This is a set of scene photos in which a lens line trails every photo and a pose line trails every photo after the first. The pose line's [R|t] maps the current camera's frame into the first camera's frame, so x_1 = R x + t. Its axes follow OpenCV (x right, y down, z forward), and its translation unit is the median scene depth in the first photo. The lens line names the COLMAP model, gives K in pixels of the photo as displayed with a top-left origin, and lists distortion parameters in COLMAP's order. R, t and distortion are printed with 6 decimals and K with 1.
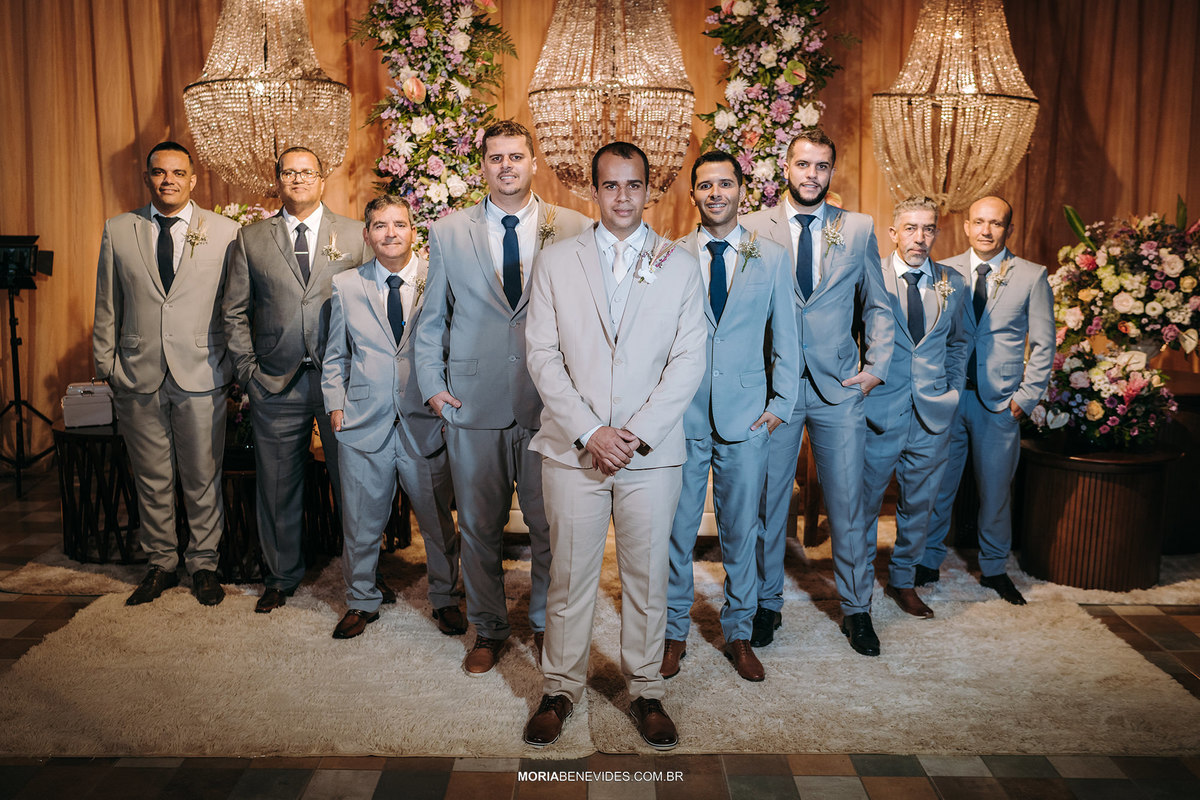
lens RADIAL K [[1159.6, 0, 600.0], [0, 1159.6, 400.0], [0, 0, 1]] dist [-0.011983, 0.006560]
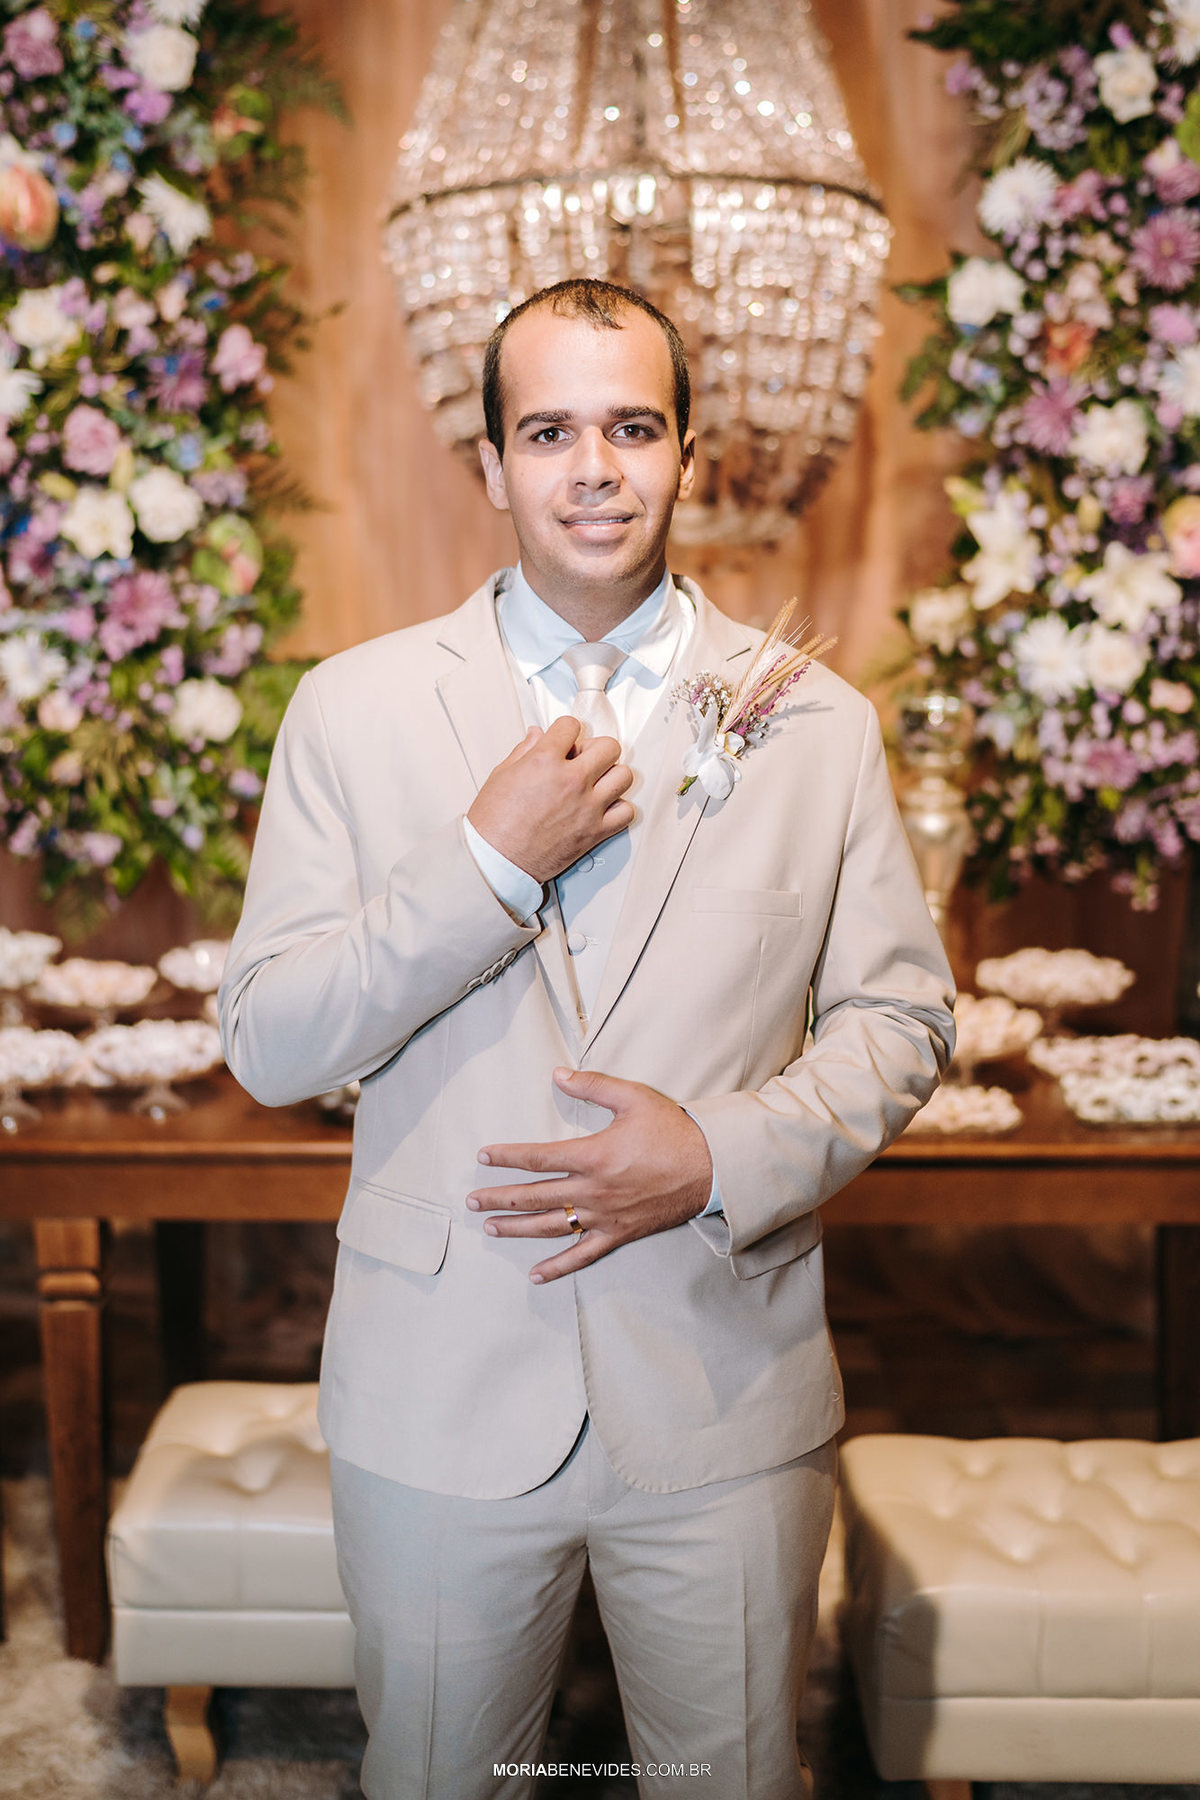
lens RADIAL K [[1894.7, 0, 576.8], [0, 1894.7, 842.8], [0, 0, 1]] dist [-0.014671, 0.022139]
pose [[0.999721, -0.011211, -0.020785, 0.002982], [0.010269, 0.998940, -0.044865, -0.065298], [0.021266, 0.044639, 0.998777, 0.481339]]
